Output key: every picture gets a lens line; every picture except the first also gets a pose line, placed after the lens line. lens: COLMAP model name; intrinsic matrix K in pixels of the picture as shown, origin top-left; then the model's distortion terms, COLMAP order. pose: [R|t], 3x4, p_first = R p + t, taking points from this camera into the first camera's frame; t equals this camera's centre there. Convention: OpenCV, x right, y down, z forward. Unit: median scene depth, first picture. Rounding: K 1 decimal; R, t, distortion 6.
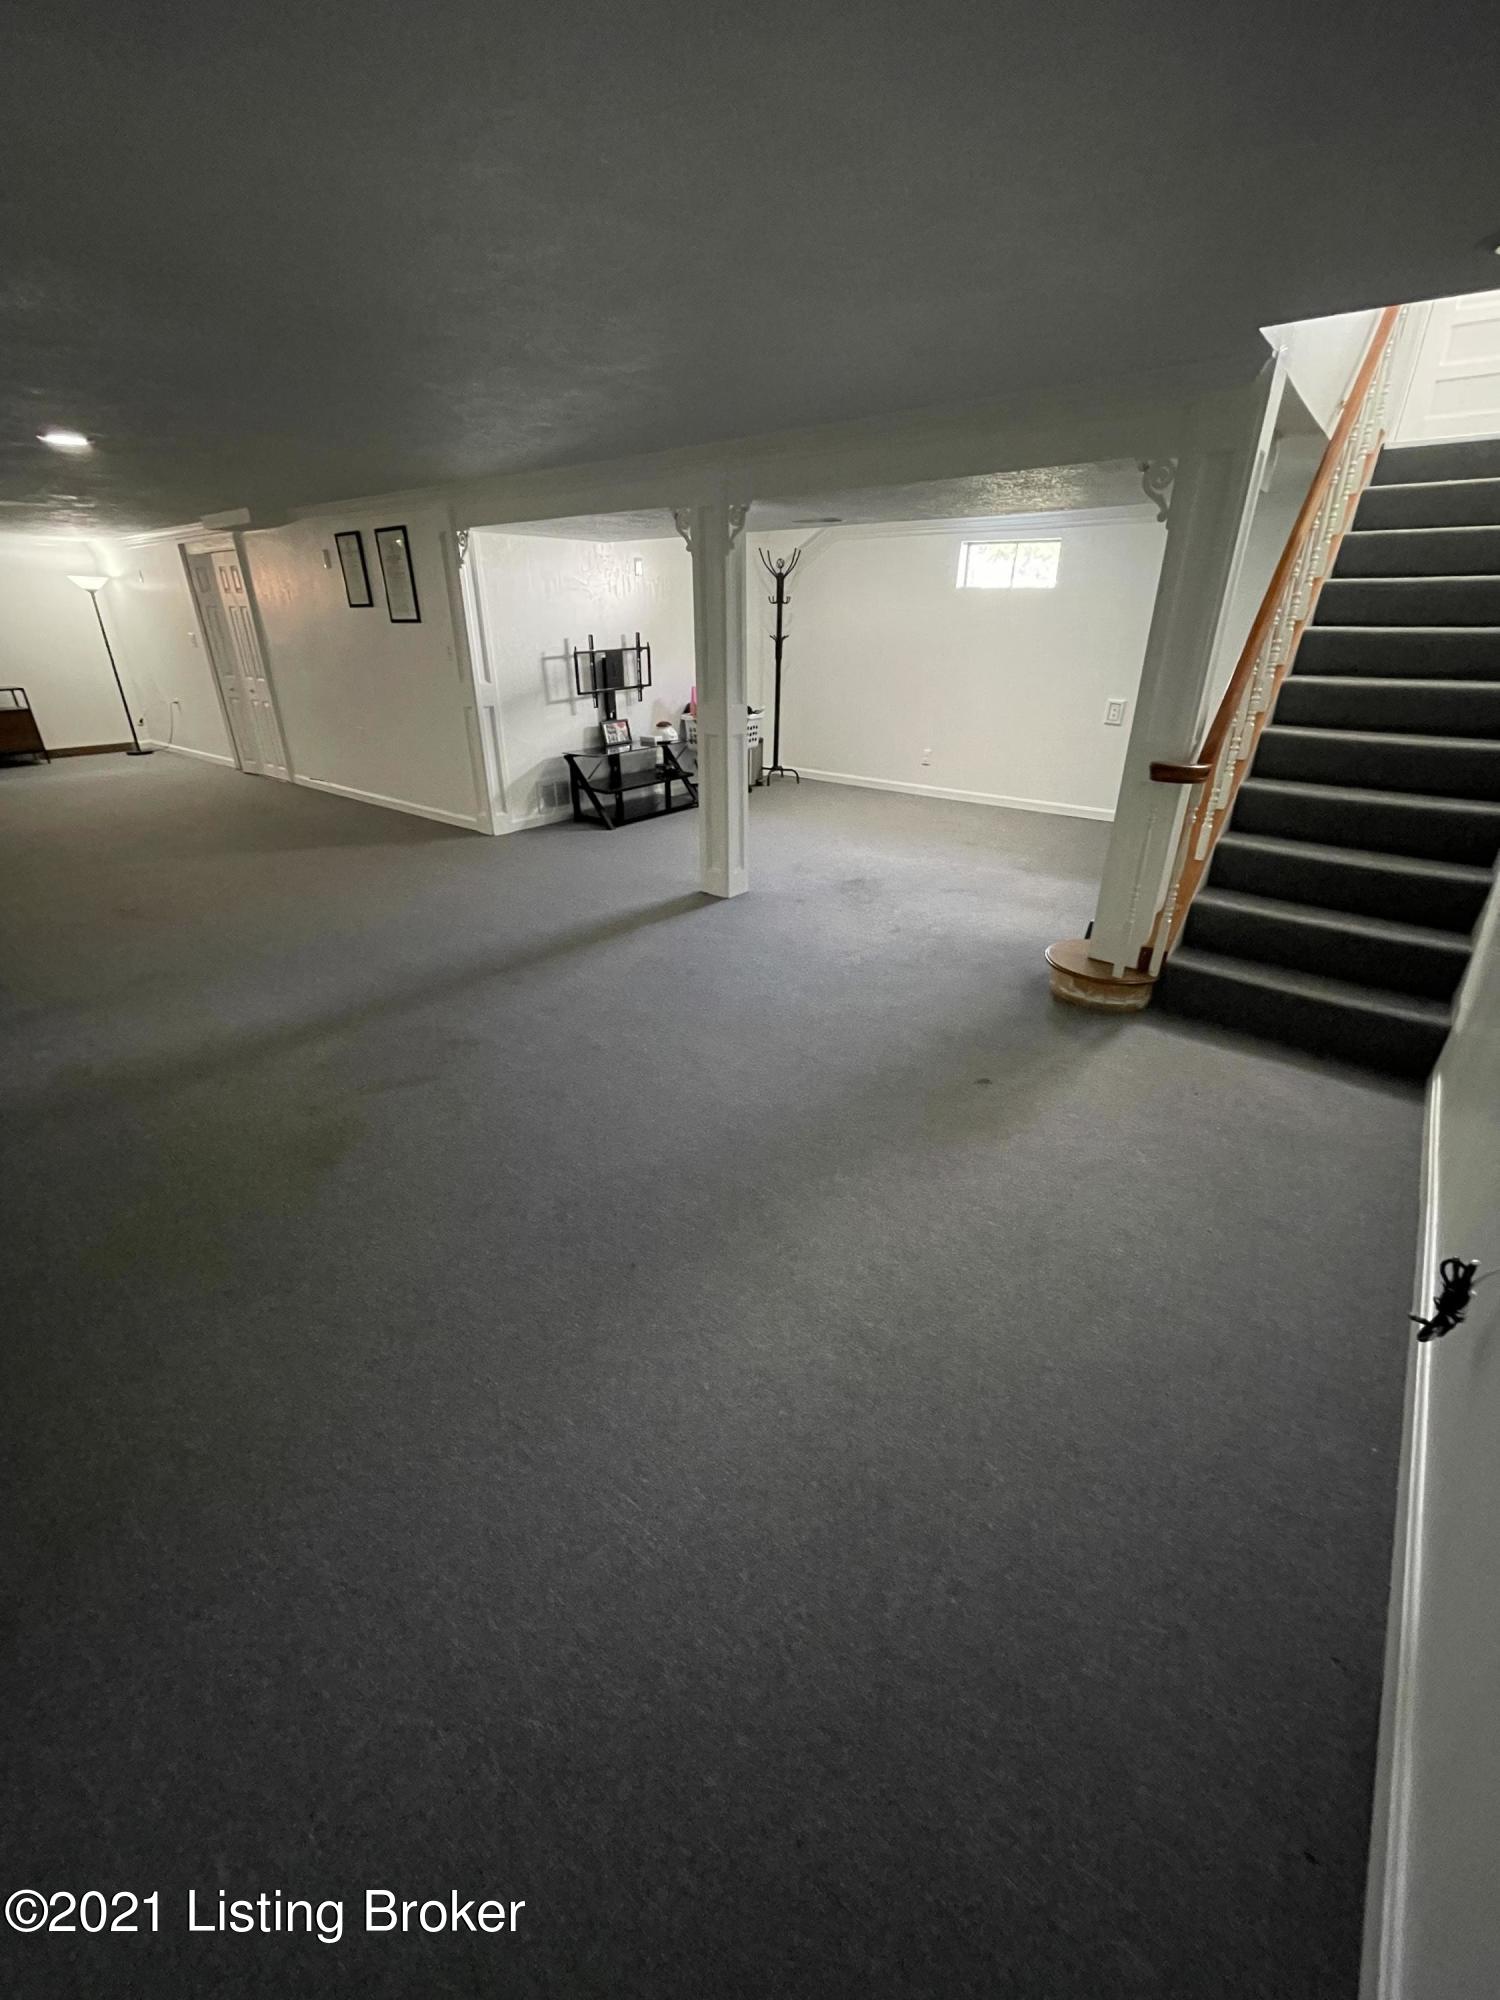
lens RADIAL K [[803.5, 0, 744.7], [0, 803.5, 998.8], [0, 0, 1]] dist [-0.005111, 0.001458]
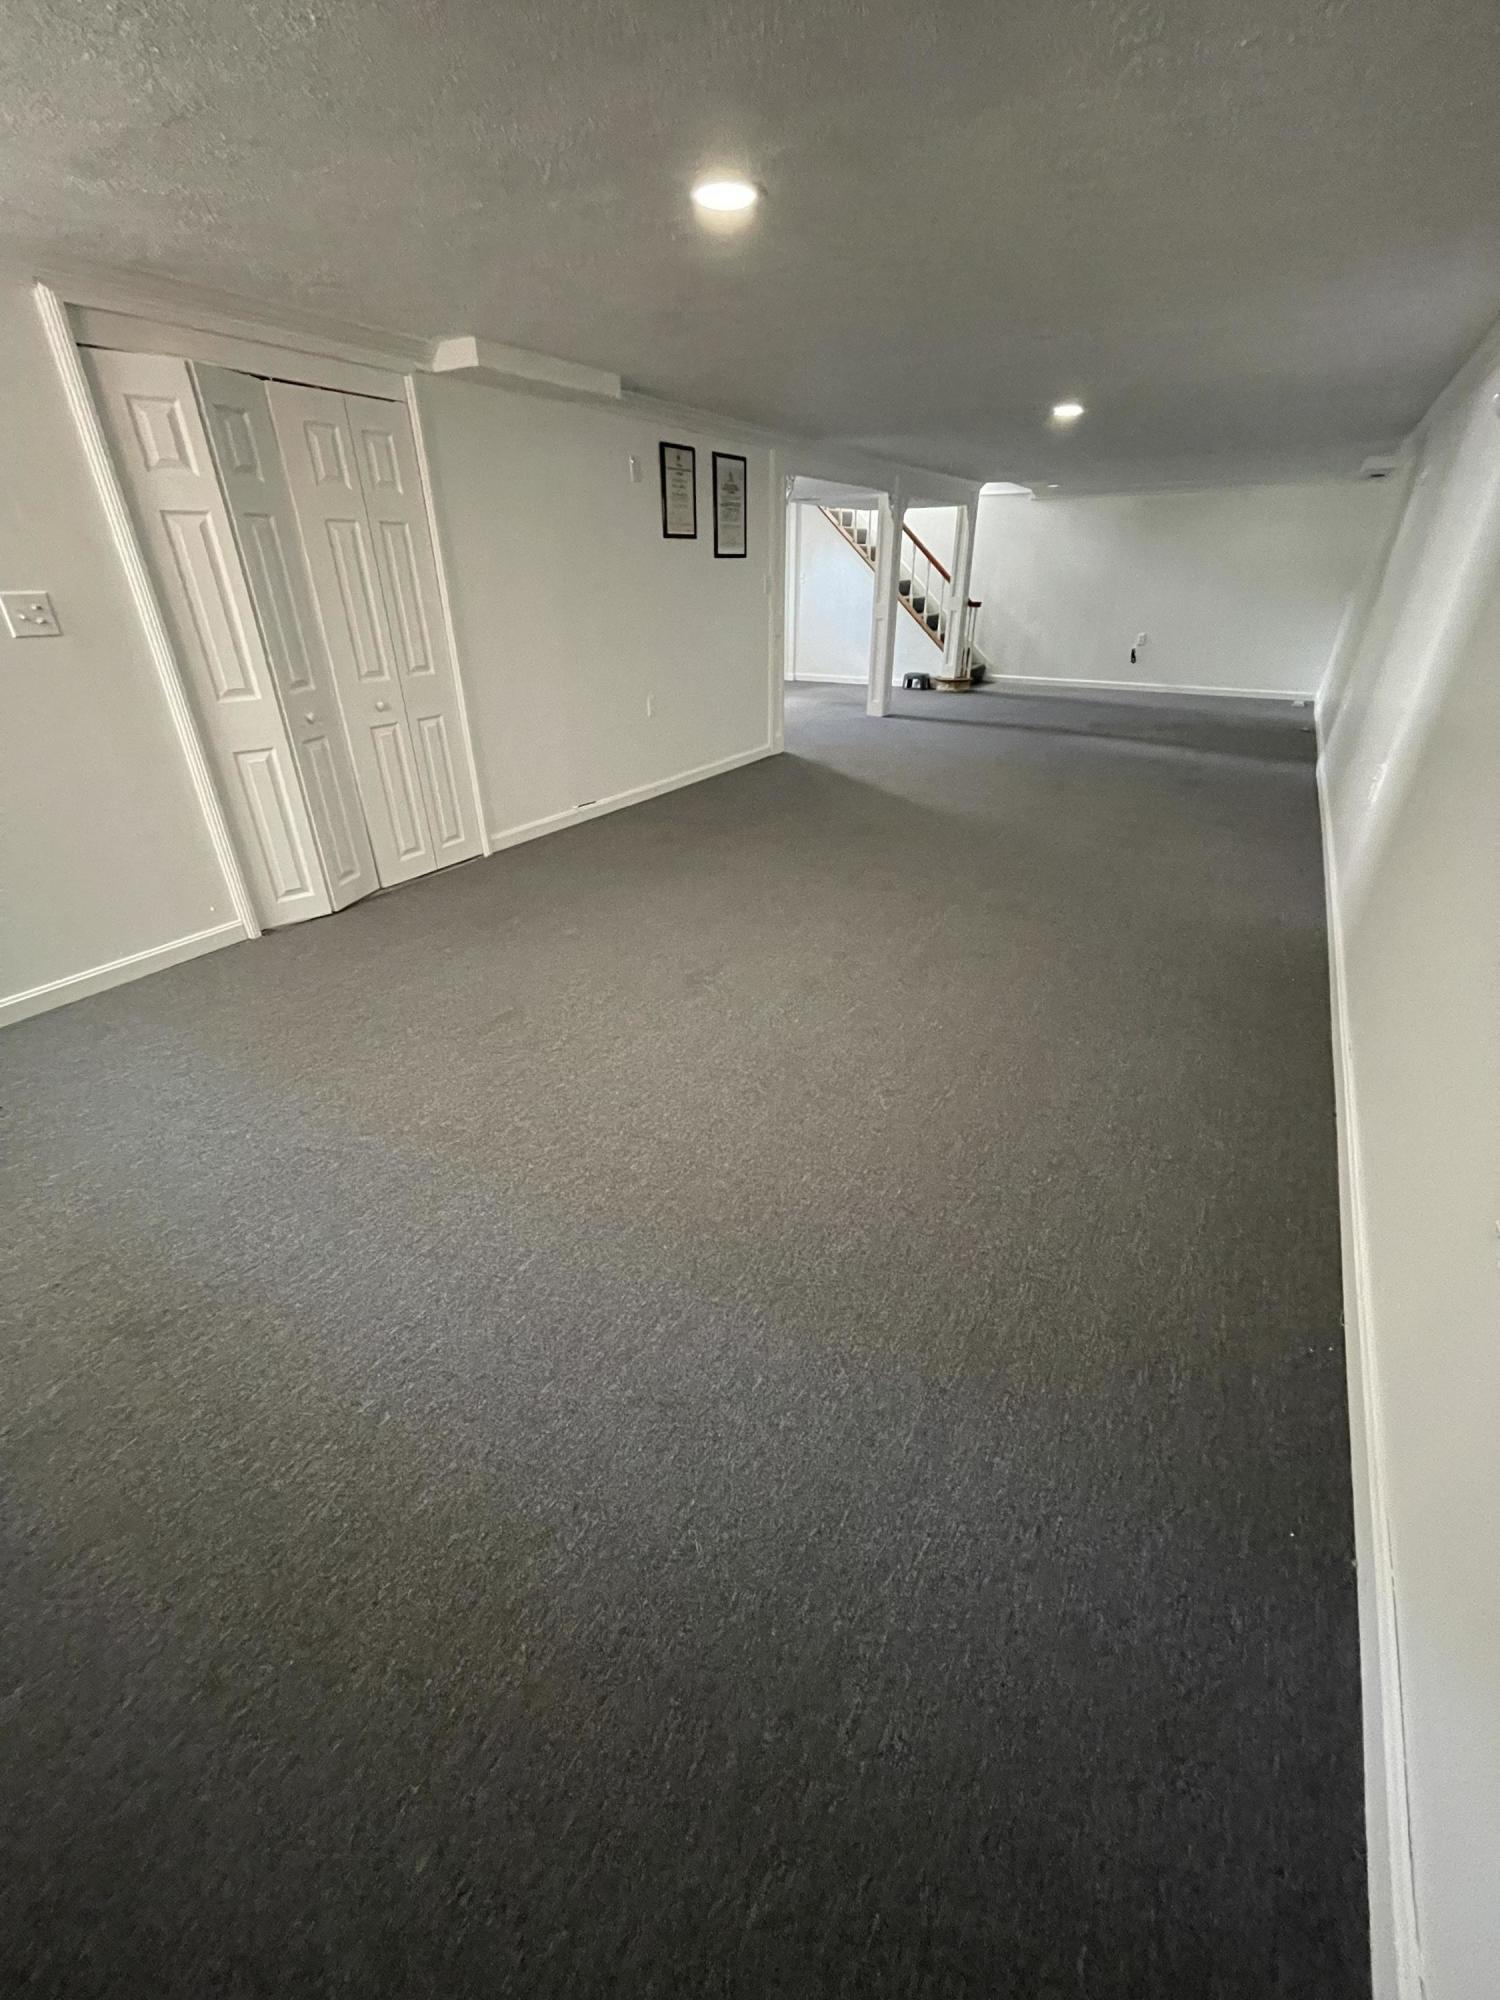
lens RADIAL K [[803.5, 0, 733.3], [0, 803.5, 983.3], [0, 0, 1]] dist [-0.005111, 0.001458]
pose [[-0.109694, -0.454246, 0.884097, -1.271808], [0.434212, 0.778206, 0.453714, -0.431795], [-0.894107, 0.433655, 0.111875, 0.944875]]
